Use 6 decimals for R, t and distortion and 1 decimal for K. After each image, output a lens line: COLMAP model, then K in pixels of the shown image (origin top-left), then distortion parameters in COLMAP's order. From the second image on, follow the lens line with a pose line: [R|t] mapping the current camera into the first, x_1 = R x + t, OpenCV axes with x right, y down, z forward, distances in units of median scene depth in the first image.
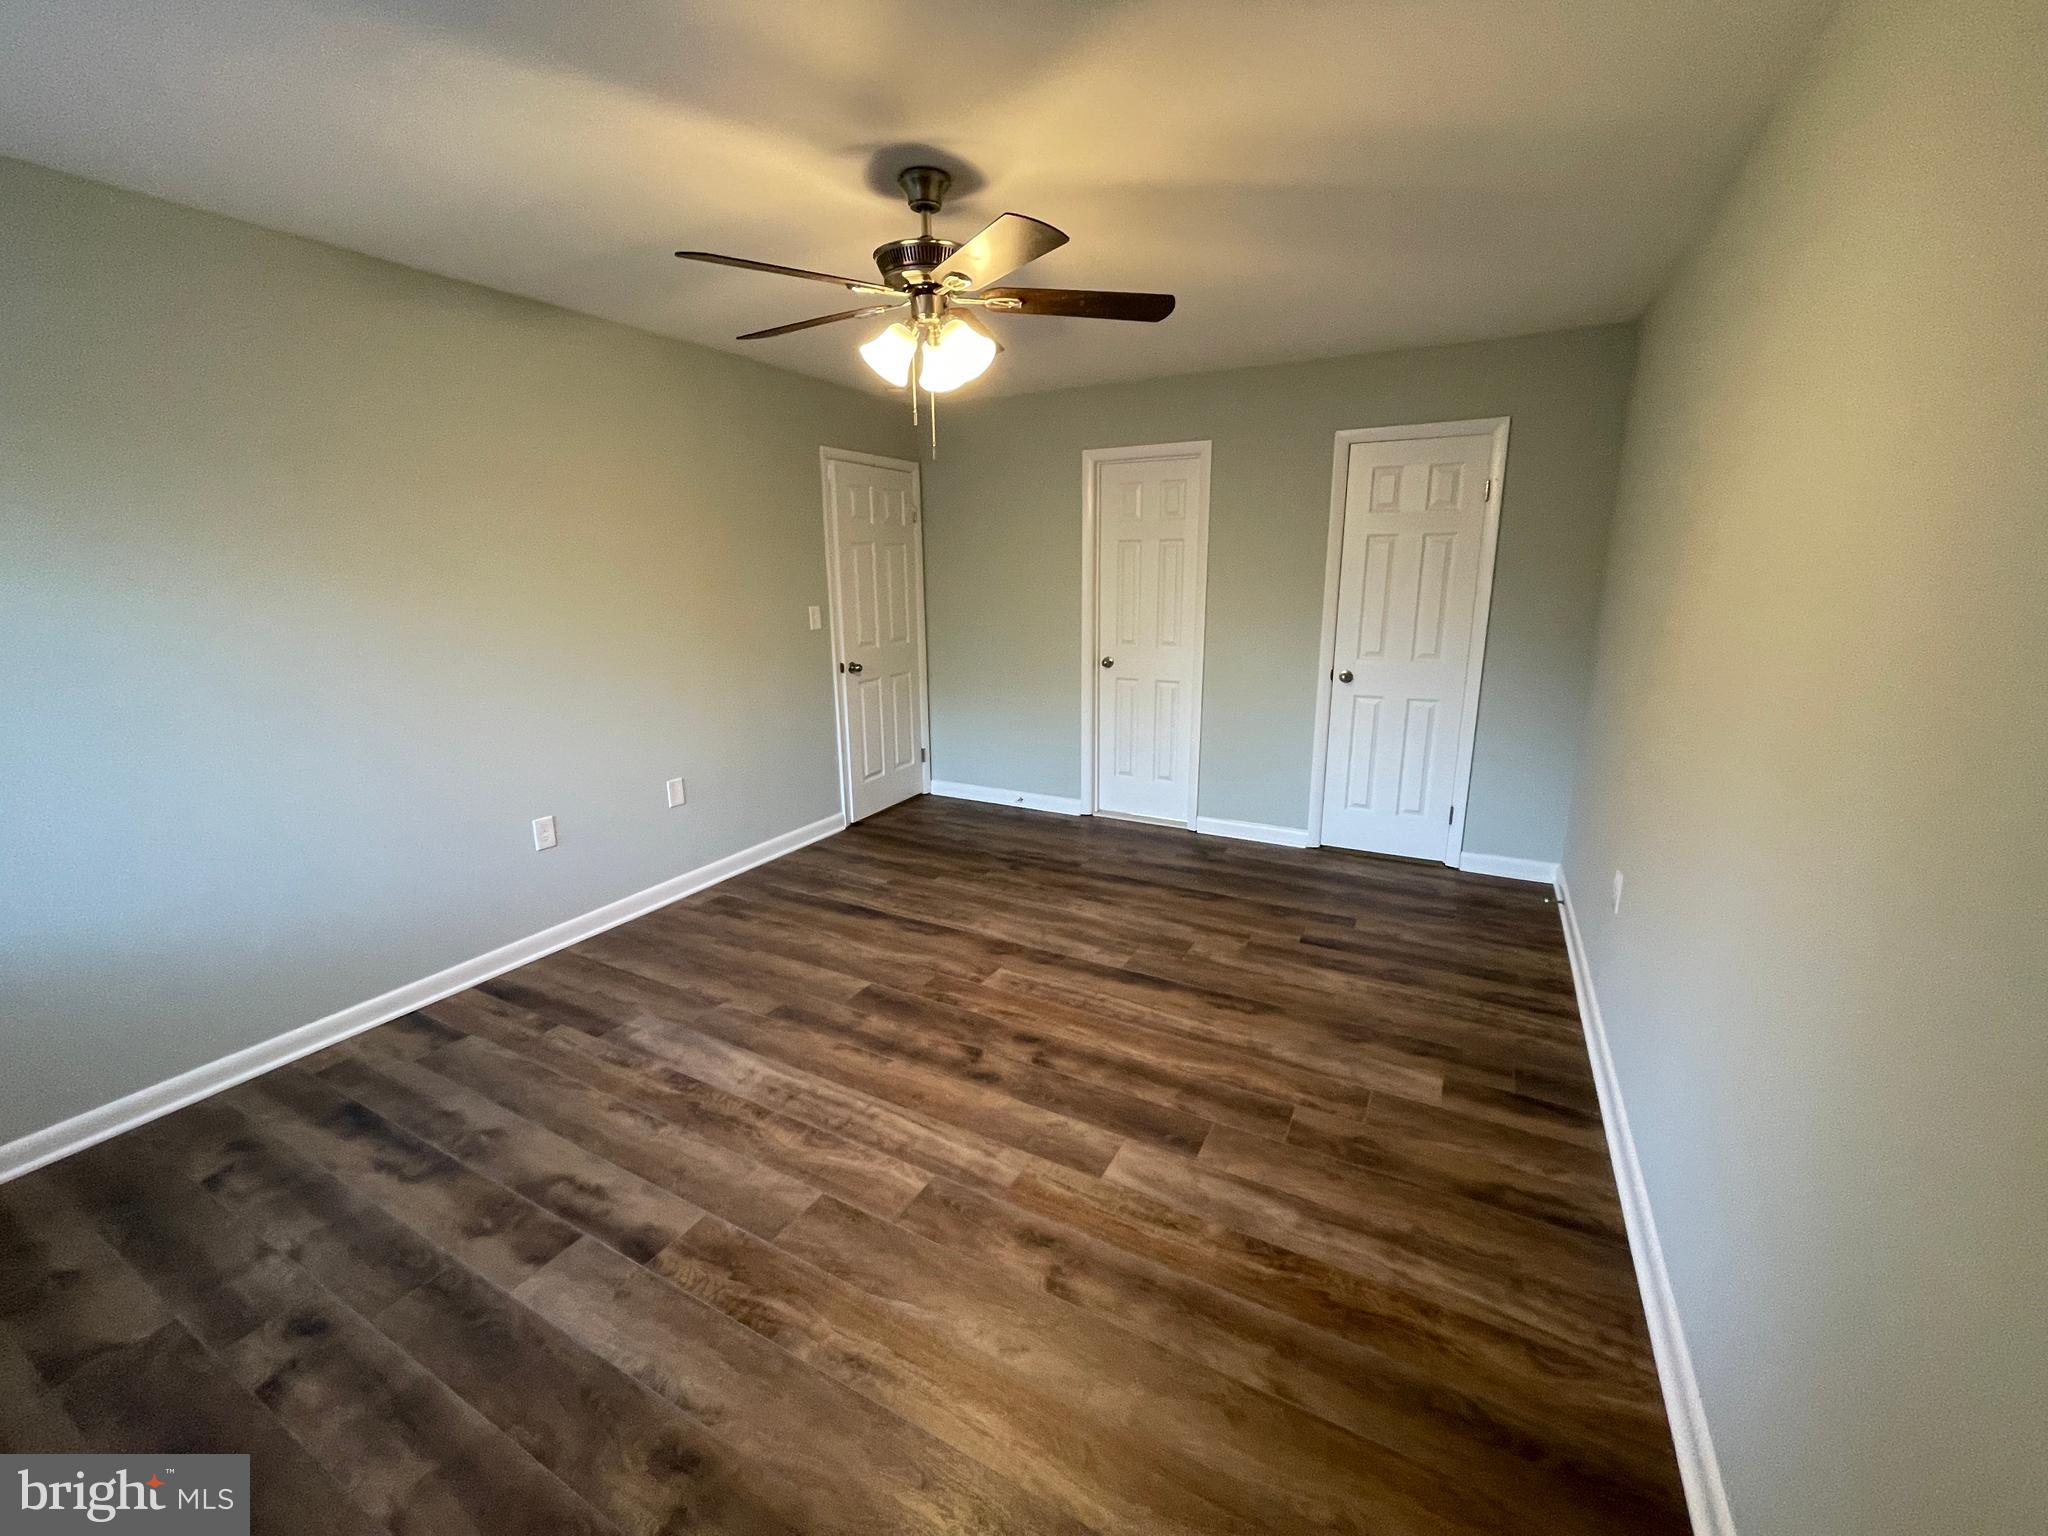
lens RADIAL K [[832.4, 0, 1019.1], [0, 832.4, 762.8], [0, 0, 1]] dist [-0.000704, -0.000065]
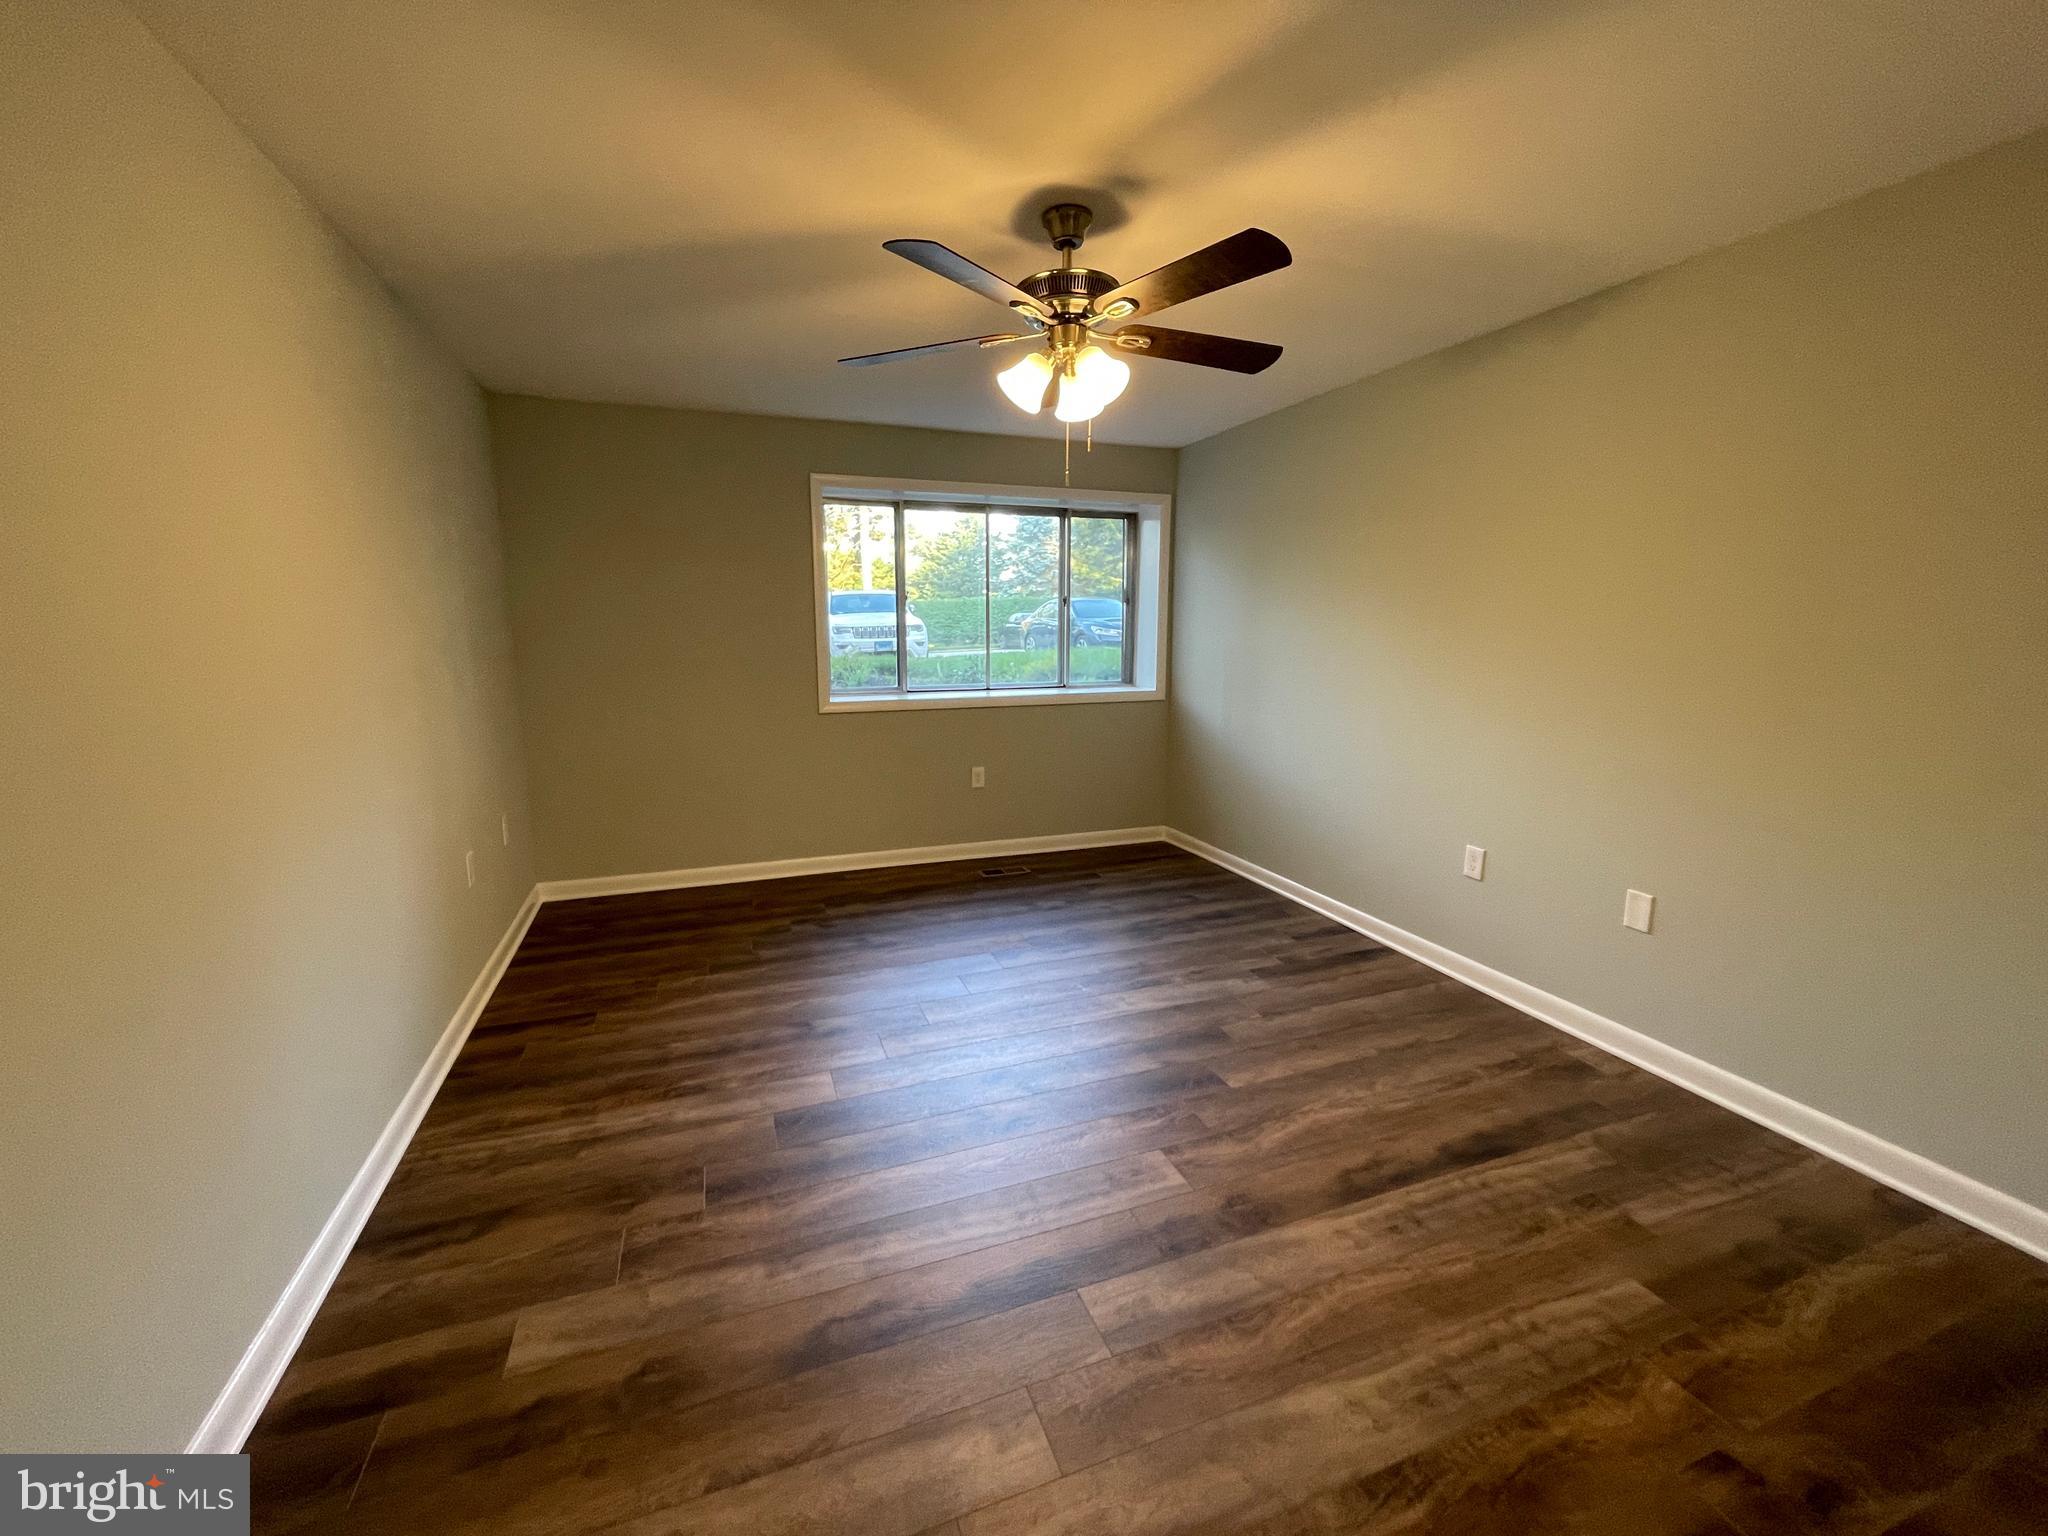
lens RADIAL K [[832.4, 0, 1019.1], [0, 832.4, 762.8], [0, 0, 1]] dist [-0.000704, -0.000065]
pose [[-0.656233, 0.137996, -0.741832, 0.649014], [-0.168437, 0.931537, 0.322286, -0.327701], [0.735518, 0.336446, -0.588062, 1.486051]]
